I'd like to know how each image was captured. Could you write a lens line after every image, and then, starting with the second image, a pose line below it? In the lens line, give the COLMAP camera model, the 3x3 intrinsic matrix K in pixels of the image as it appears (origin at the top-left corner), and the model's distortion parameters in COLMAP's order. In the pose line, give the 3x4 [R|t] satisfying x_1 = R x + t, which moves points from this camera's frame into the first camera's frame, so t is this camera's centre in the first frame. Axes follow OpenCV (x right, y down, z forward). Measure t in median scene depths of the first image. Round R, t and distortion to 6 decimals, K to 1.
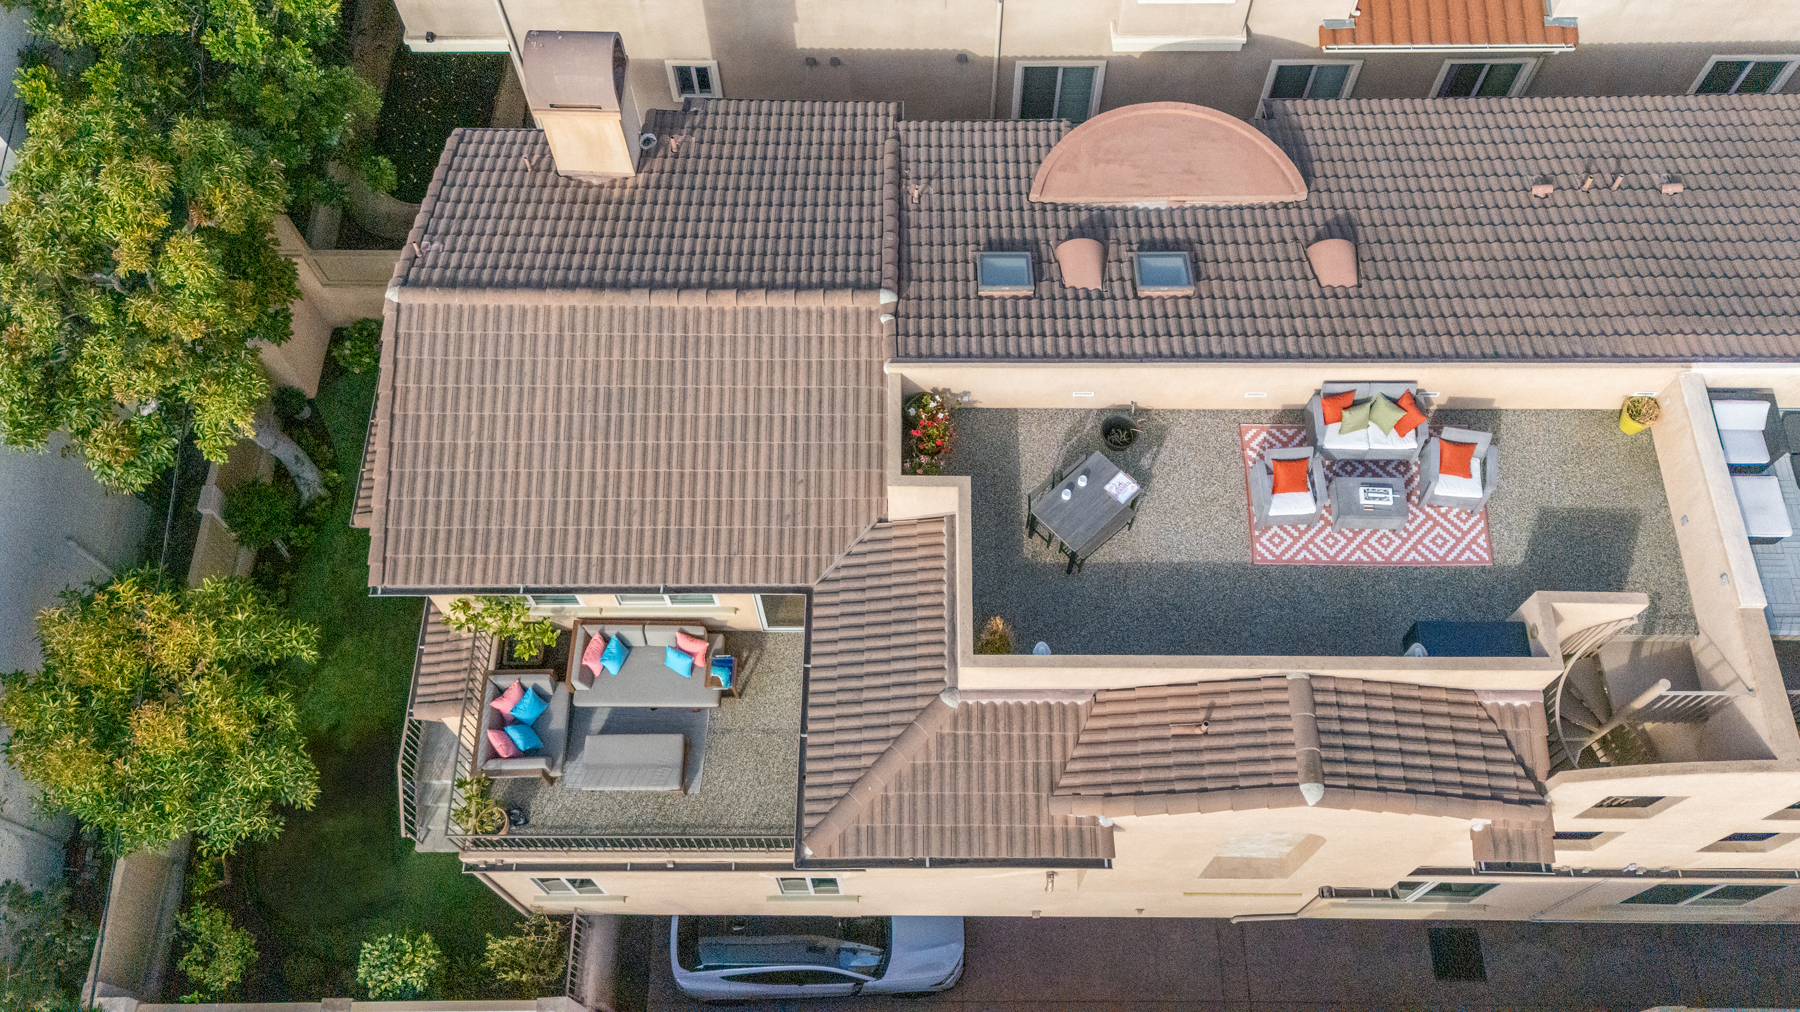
lens RADIAL K [[1475.6, 0, 905.3], [0, 1475.6, 425.3], [0, 0, 1]] dist [0.078497, -0.126596]
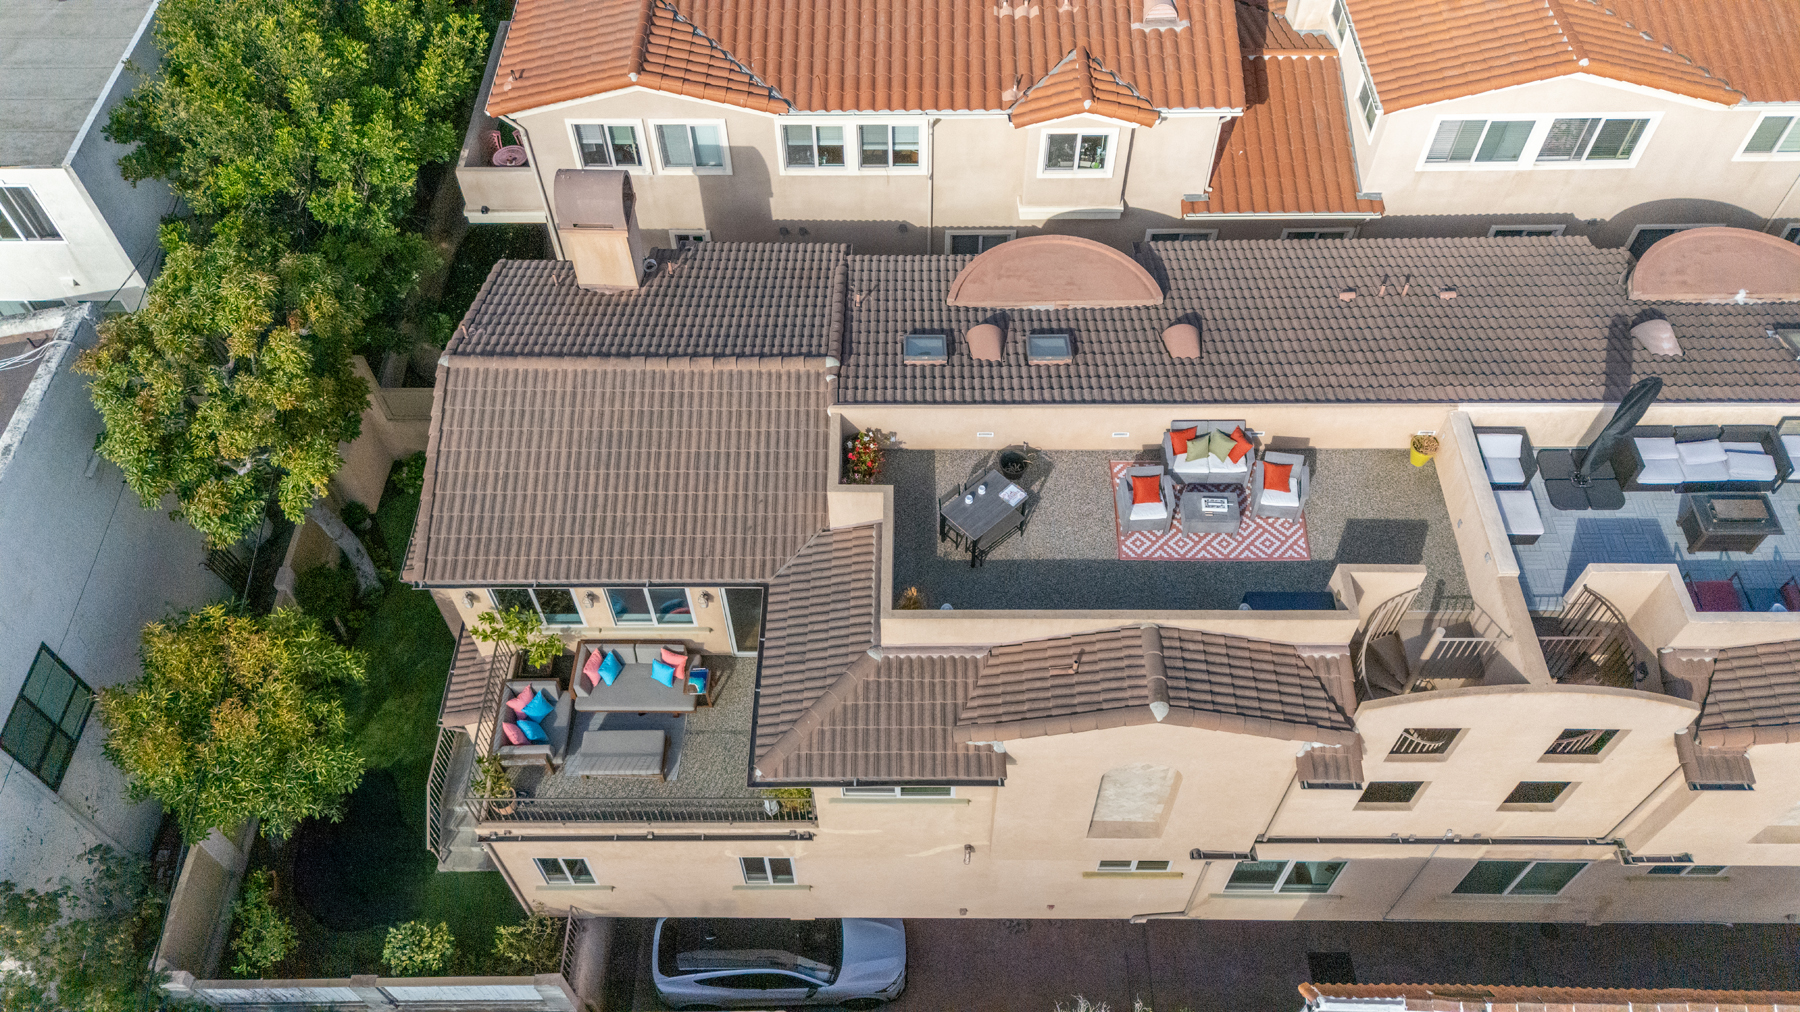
lens RADIAL K [[1322.5, 0, 900.0], [0, 1322.5, 506.0], [0, 0, 1]] dist [0.089389, -0.178761]
pose [[0.999999, -0.000368, -0.001574, 0.048090], [0.000113, 0.987325, -0.158712, 0.214904], [0.001612, 0.158711, 0.987324, -0.109340]]
